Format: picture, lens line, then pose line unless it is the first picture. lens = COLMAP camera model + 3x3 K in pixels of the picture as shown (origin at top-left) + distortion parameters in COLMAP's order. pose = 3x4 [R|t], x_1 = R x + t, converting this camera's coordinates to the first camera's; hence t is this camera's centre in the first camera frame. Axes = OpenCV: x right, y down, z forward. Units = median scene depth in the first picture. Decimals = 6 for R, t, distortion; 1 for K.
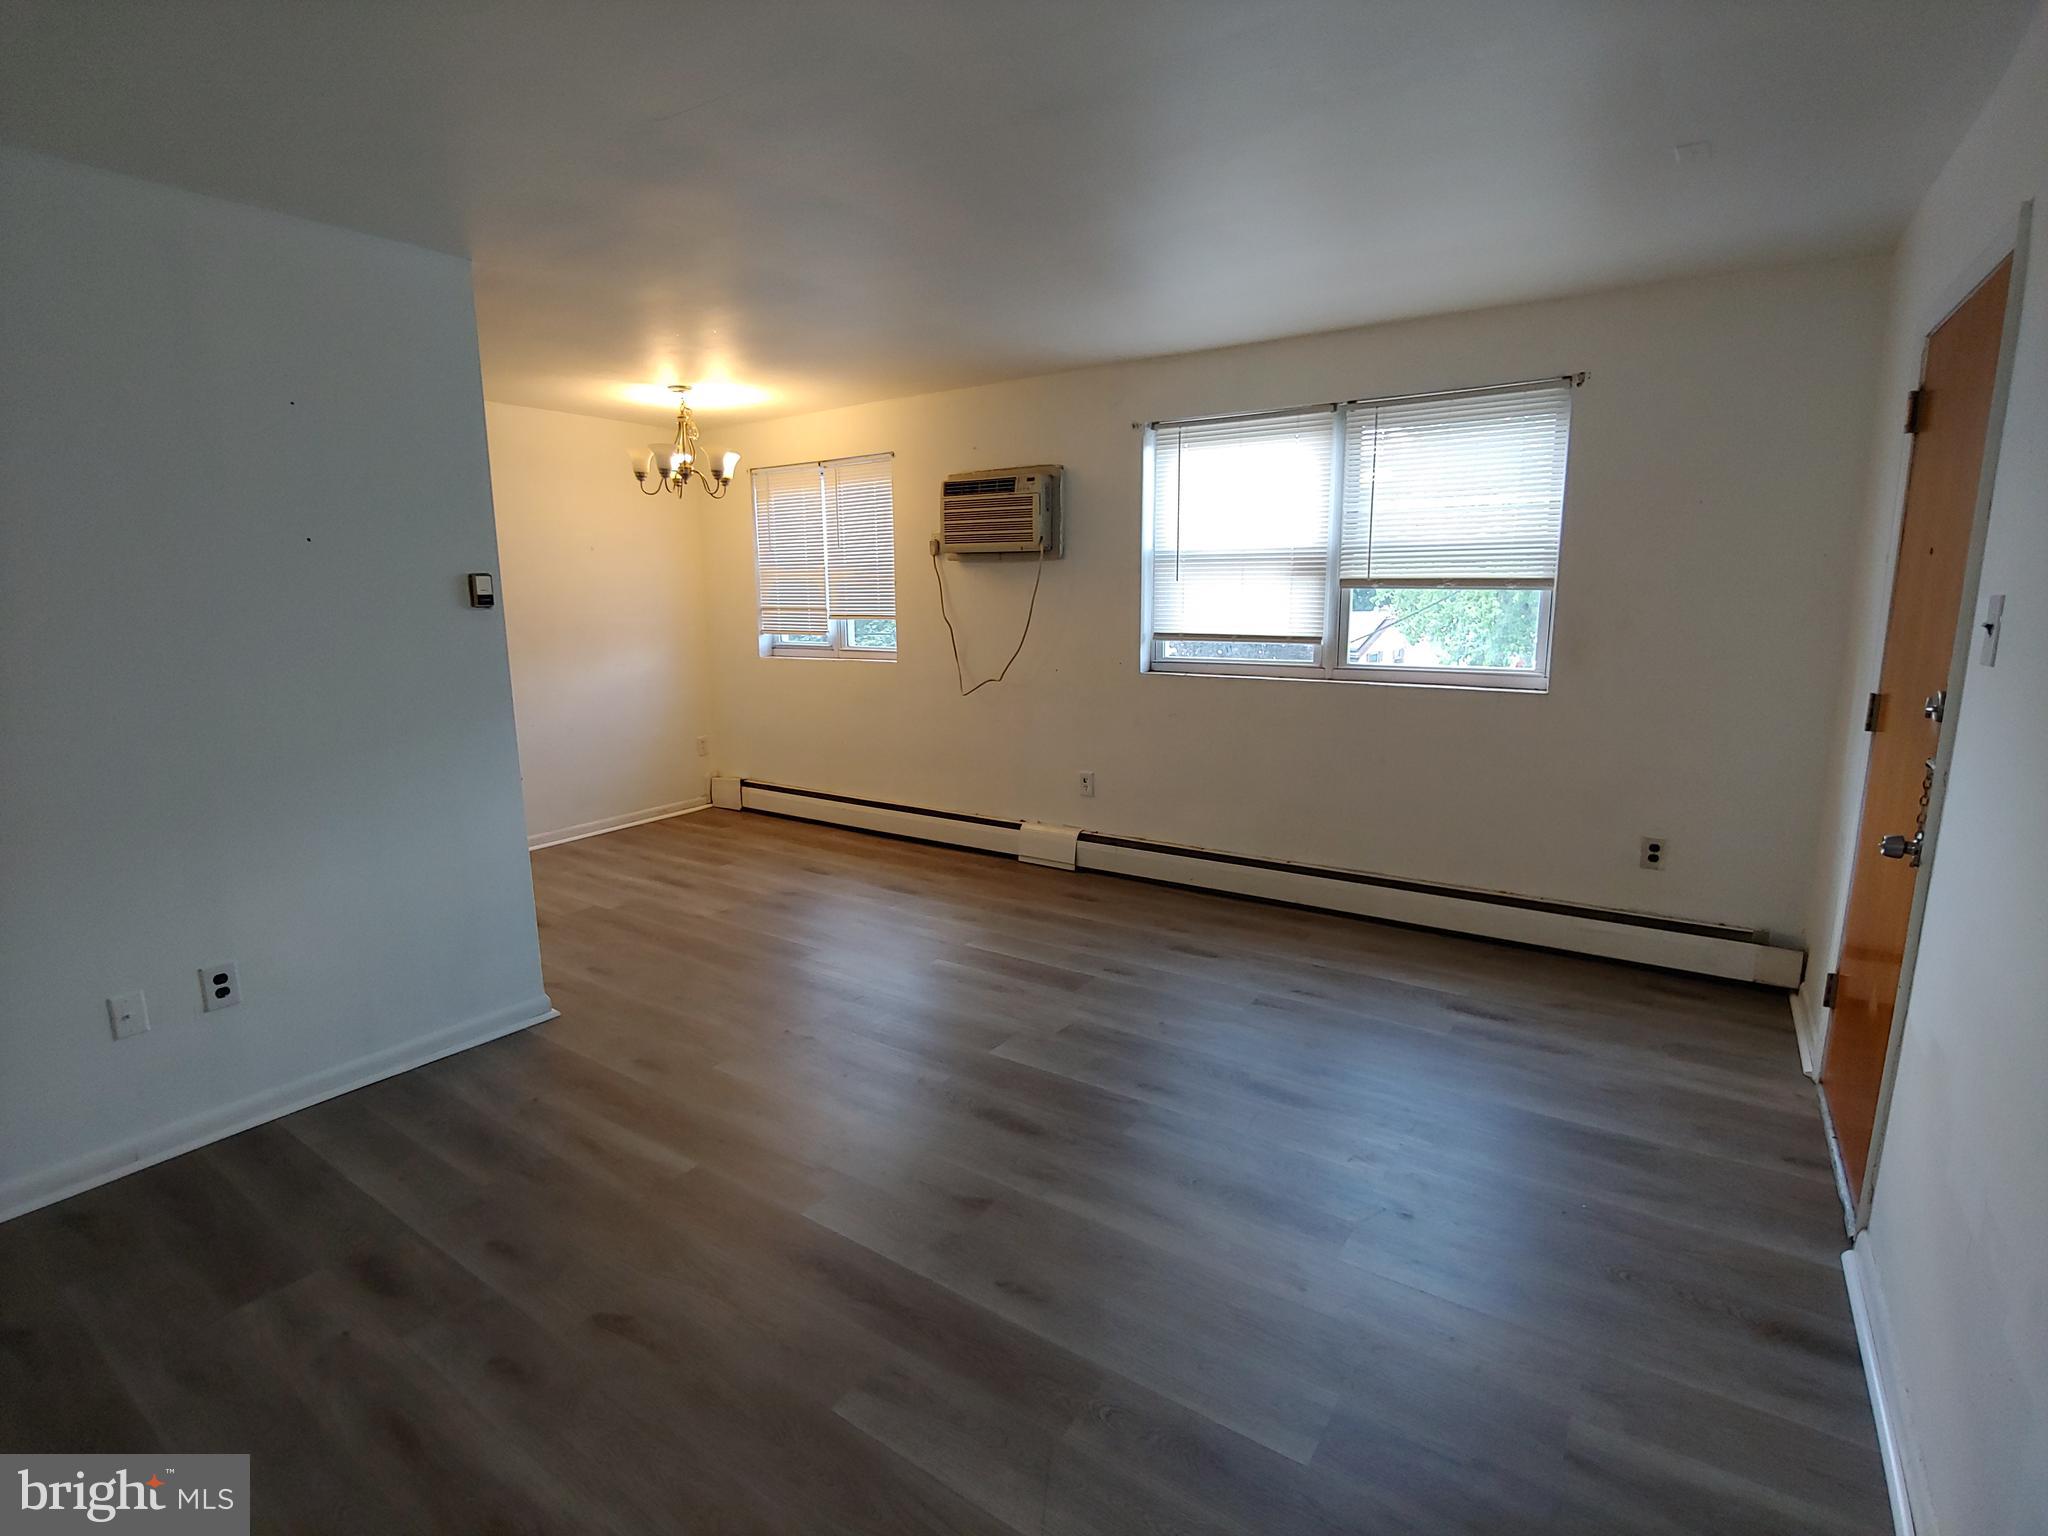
lens RADIAL K [[983.1, 0, 1029.8], [0, 983.1, 754.8], [0, 0, 1]] dist [-0.015664, -0.003824]
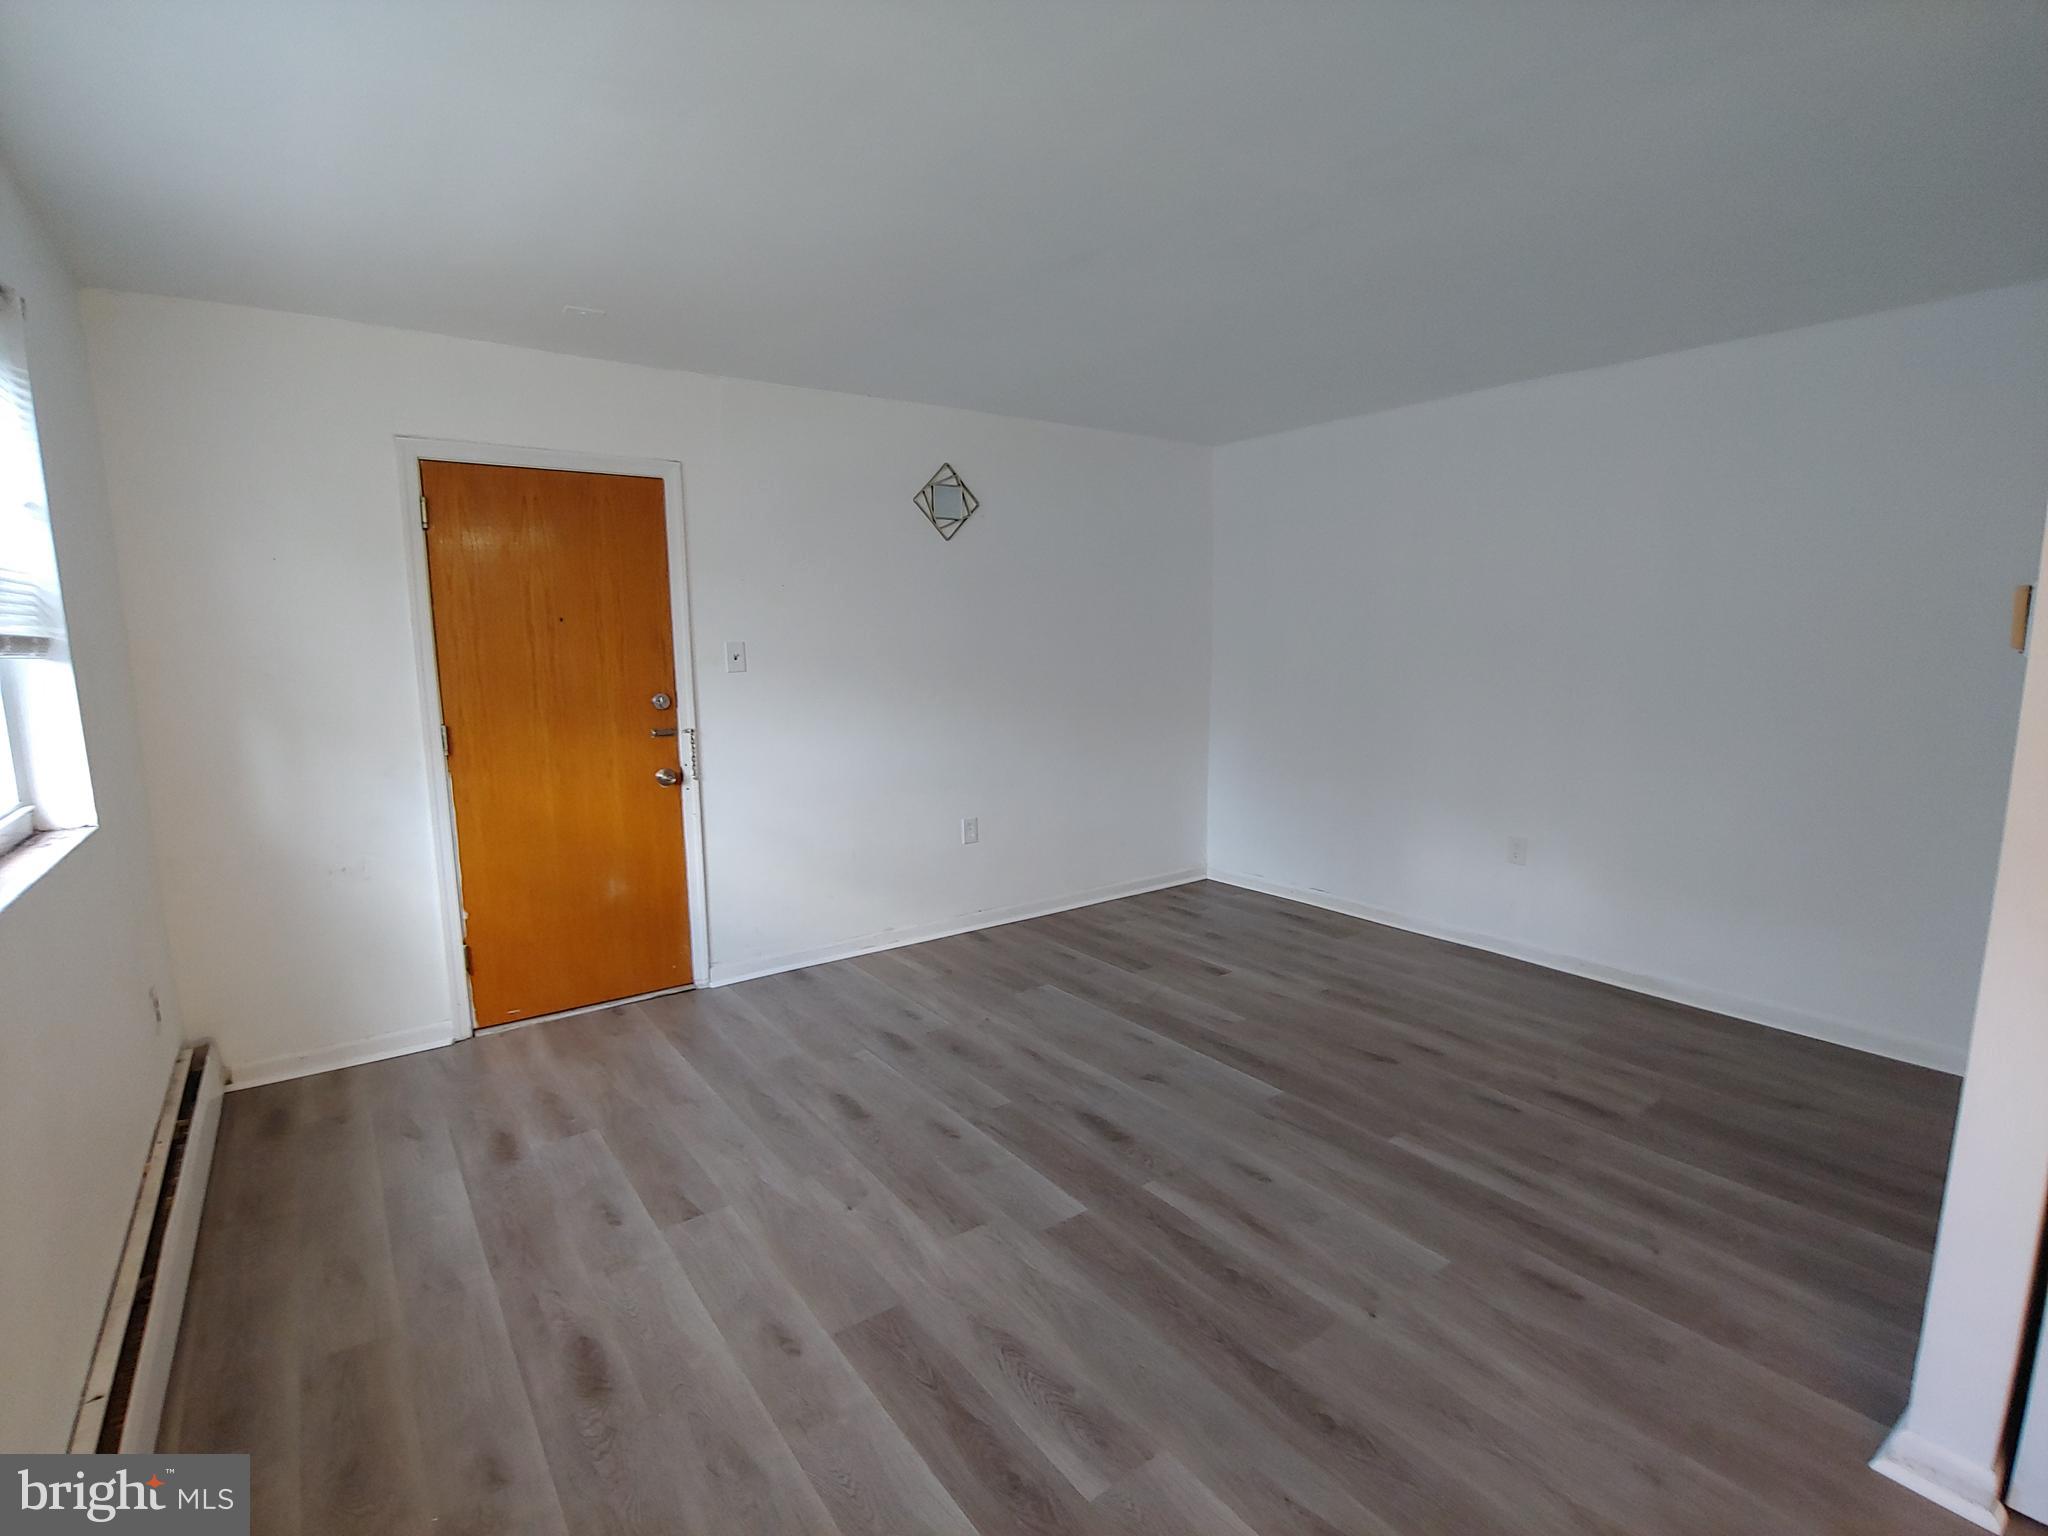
lens RADIAL K [[983.1, 0, 1020.9], [0, 983.1, 768.3], [0, 0, 1]] dist [-0.015664, -0.003824]
pose [[-0.940800, -0.026013, 0.337963, -0.197038], [0.077415, 0.954209, 0.288949, -0.214416], [-0.330004, 0.298006, -0.895706, 1.269501]]
